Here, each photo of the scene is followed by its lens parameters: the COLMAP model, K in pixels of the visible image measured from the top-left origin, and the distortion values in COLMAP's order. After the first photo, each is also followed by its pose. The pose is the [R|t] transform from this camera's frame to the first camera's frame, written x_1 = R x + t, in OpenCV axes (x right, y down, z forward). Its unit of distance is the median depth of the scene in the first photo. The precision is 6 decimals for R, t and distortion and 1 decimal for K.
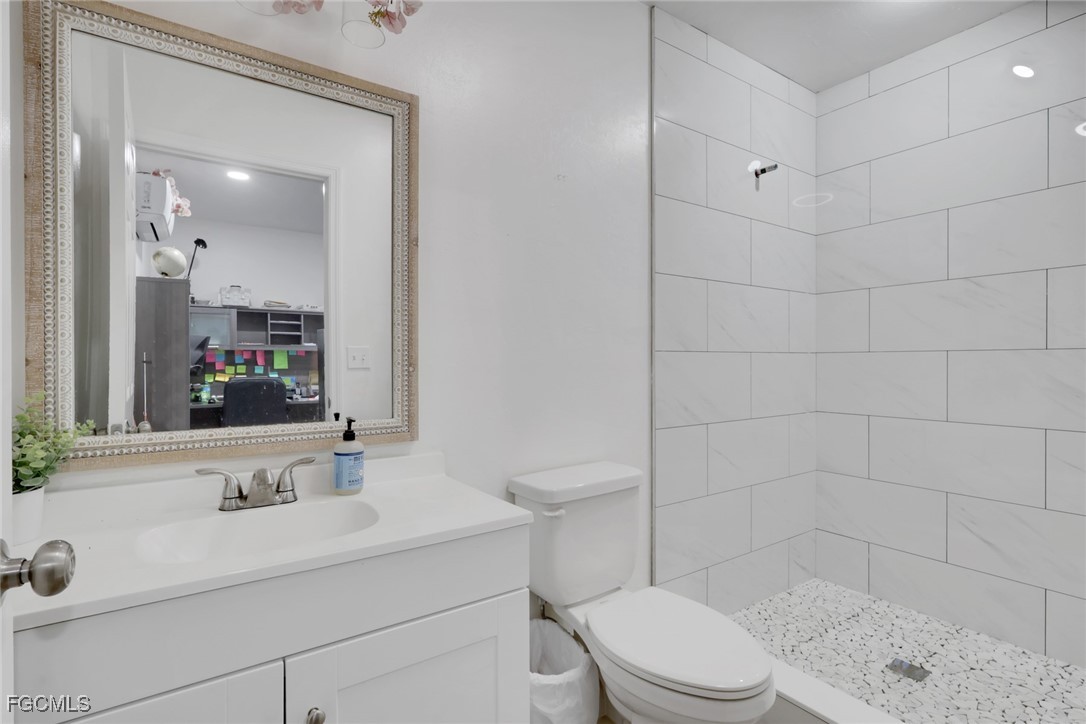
lens RADIAL K [[521.0, 0, 556.9], [0, 521.0, 365.7], [0, 0, 1]] dist [-0.001210, 0.001054]
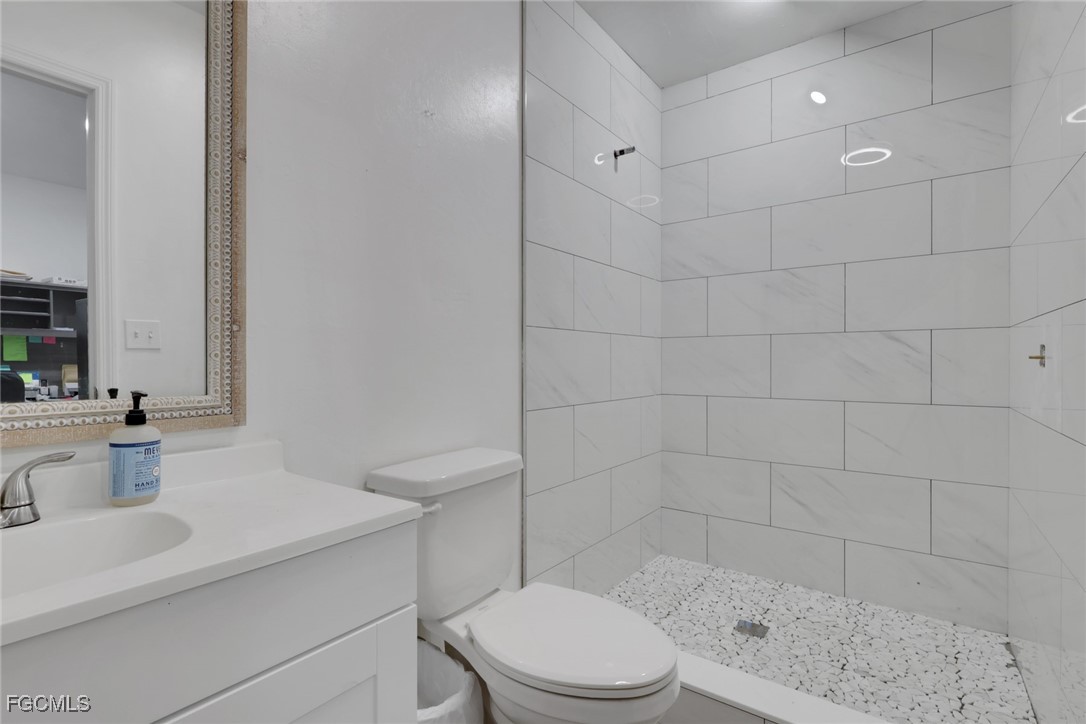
lens RADIAL K [[506.8, 0, 536.1], [0, 506.8, 364.7], [0, 0, 1]] dist [-0.000177, 0.000854]
pose [[0.952938, -0.006004, 0.303106, -0.062397], [0.010876, 0.999837, -0.014388, 0.049498], [-0.302970, 0.017007, 0.952848, 0.129216]]
